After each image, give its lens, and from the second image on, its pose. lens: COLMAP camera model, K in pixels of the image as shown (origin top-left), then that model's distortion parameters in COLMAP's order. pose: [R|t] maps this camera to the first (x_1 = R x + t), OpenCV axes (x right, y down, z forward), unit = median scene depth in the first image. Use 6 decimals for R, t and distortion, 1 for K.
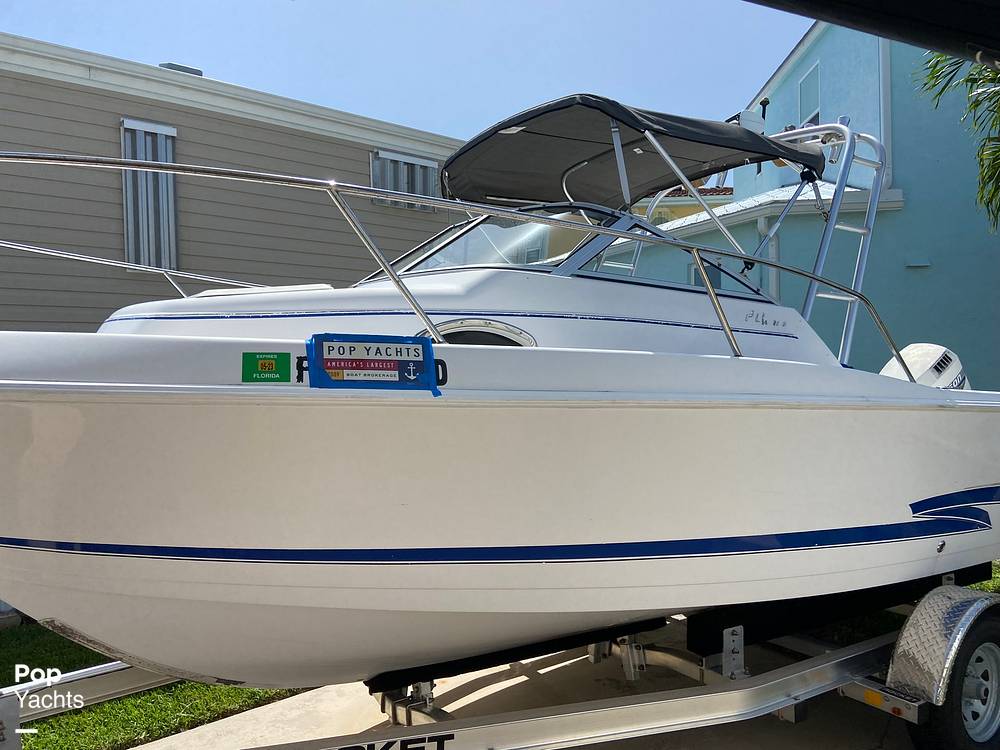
lens RADIAL K [[745.5, 0, 497.8], [0, 745.5, 387.2], [0, 0, 1]] dist [0.107171, -0.138605]
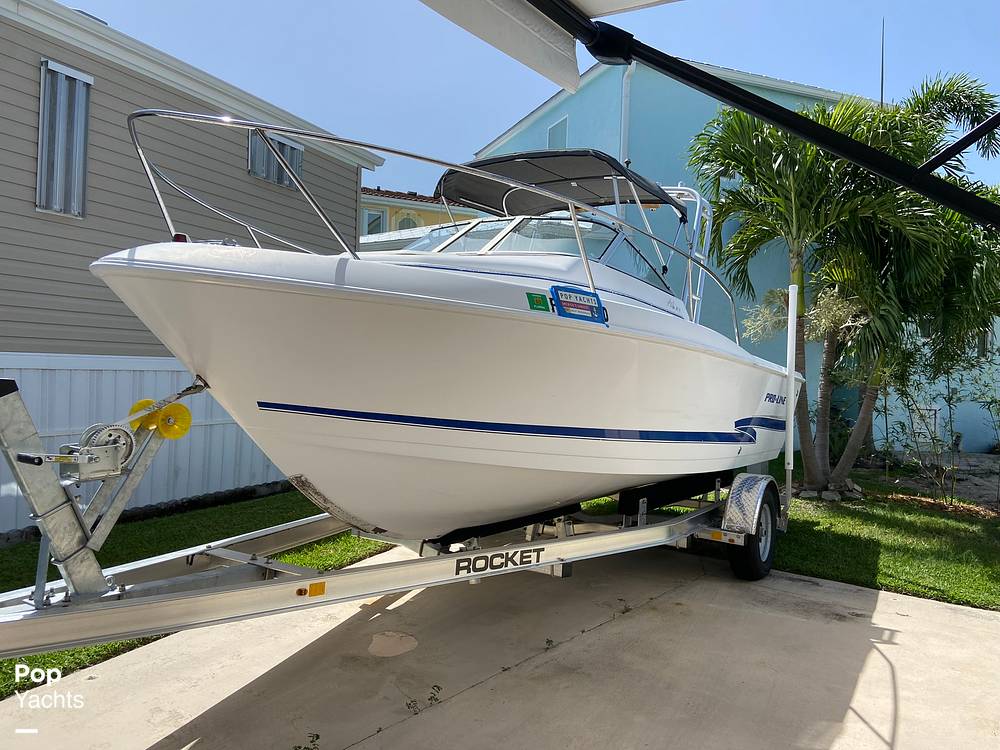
lens RADIAL K [[757.9, 0, 500.0], [0, 757.9, 375.0], [0, 0, 1]] dist [0.117834, -0.153983]
pose [[0.900920, 0.045224, 0.431622, -0.689839], [-0.040068, 0.998976, -0.021035, 0.110182], [-0.432131, 0.001656, 0.901810, -0.322839]]
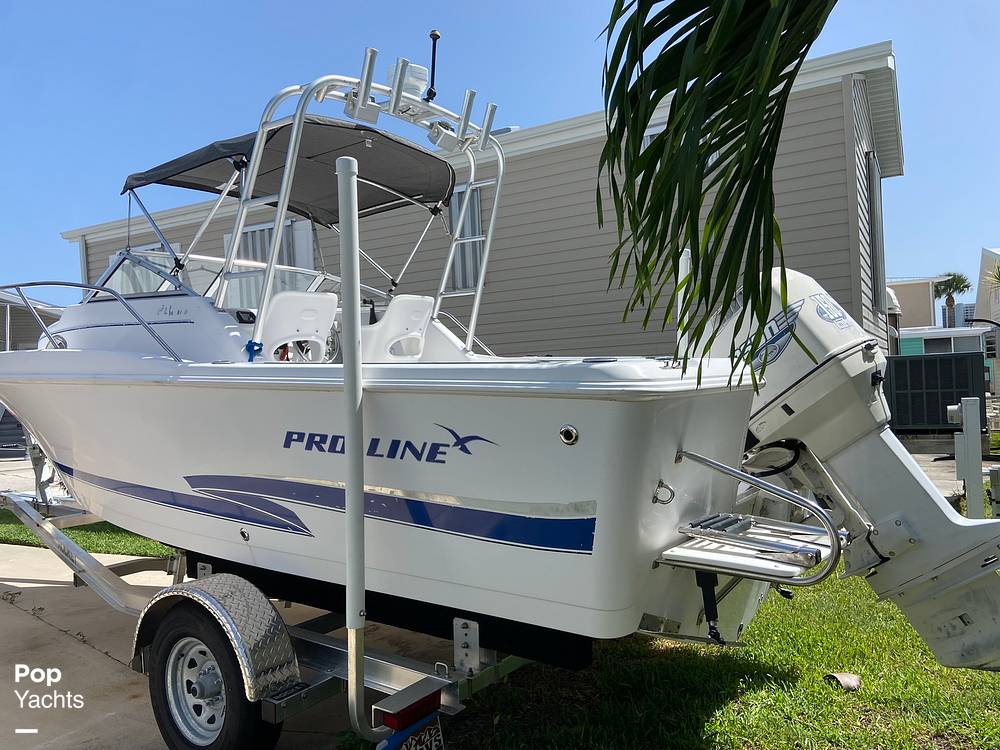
lens RADIAL K [[757.9, 0, 500.0], [0, 757.9, 375.0], [0, 0, 1]] dist [0.117834, -0.153983]
pose [[0.354421, -0.007872, -0.935053, 1.730316], [0.019930, 0.999801, -0.000863, 0.026074], [0.934873, -0.018330, 0.354508, 1.065239]]
